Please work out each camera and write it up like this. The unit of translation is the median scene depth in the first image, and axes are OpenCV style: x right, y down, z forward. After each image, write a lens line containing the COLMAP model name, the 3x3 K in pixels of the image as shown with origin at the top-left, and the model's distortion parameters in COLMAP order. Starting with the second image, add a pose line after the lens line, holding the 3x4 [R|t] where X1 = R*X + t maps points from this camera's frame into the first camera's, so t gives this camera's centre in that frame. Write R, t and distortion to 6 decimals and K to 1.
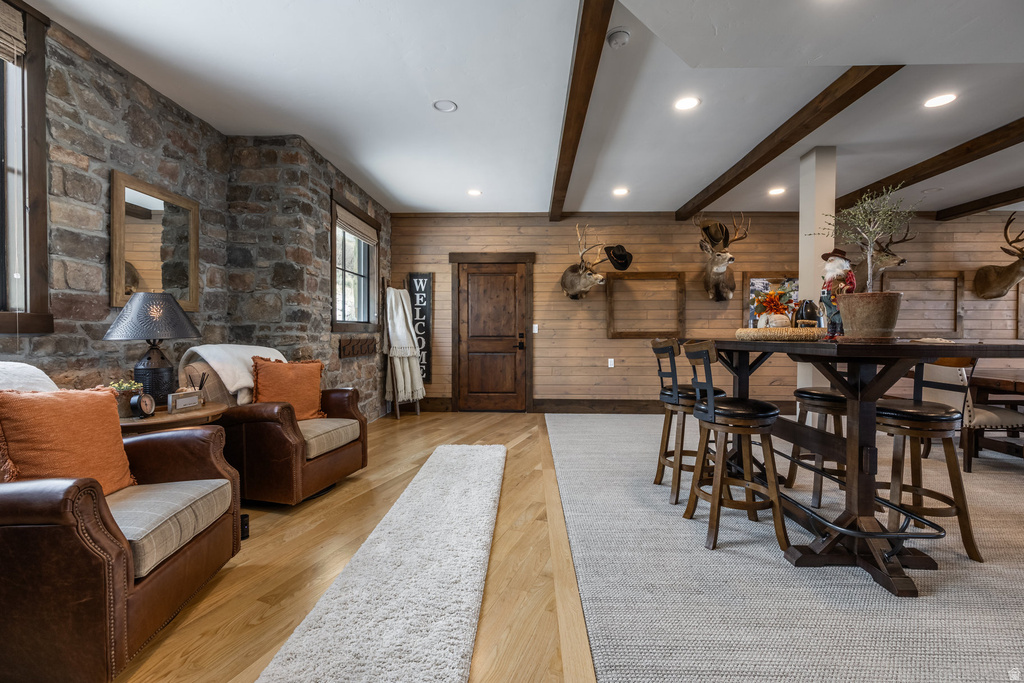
lens RADIAL K [[603.9, 0, 510.7], [0, 603.9, 338.1], [0, 0, 1]] dist [0.000308, -0.000046]
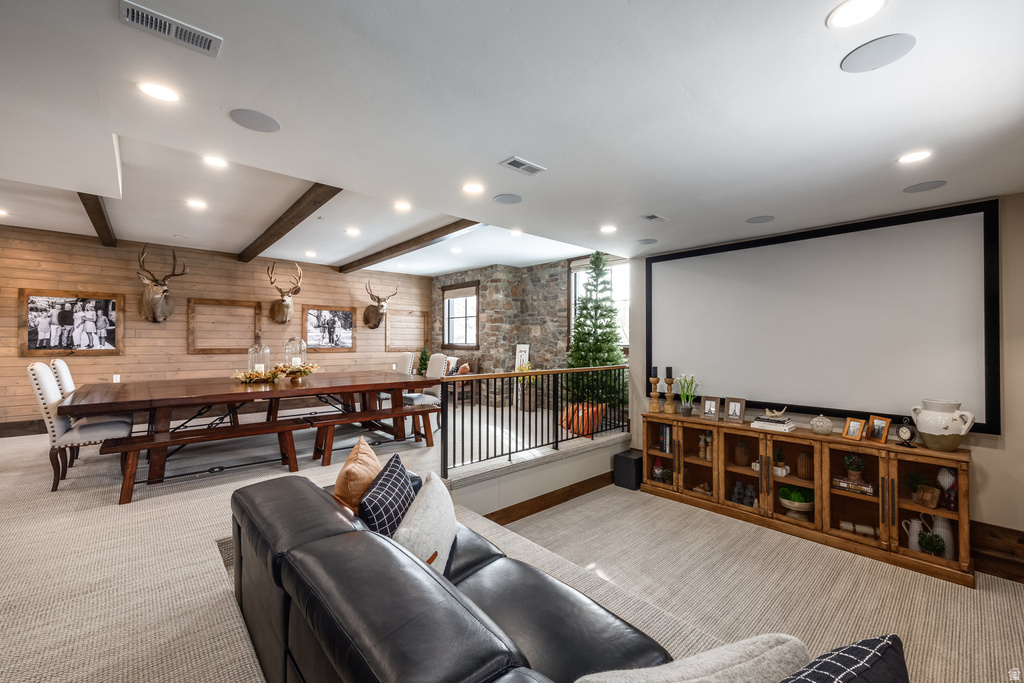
lens RADIAL K [[417.8, 0, 514.8], [0, 417.8, 341.3], [0, 0, 1]] dist [-0.008125, 0.000052]
pose [[0.711628, 0.001789, 0.702554, 0.495316], [0.015978, 0.999697, -0.018730, 0.000436], [-0.702375, 0.024554, 0.711384, -0.031210]]
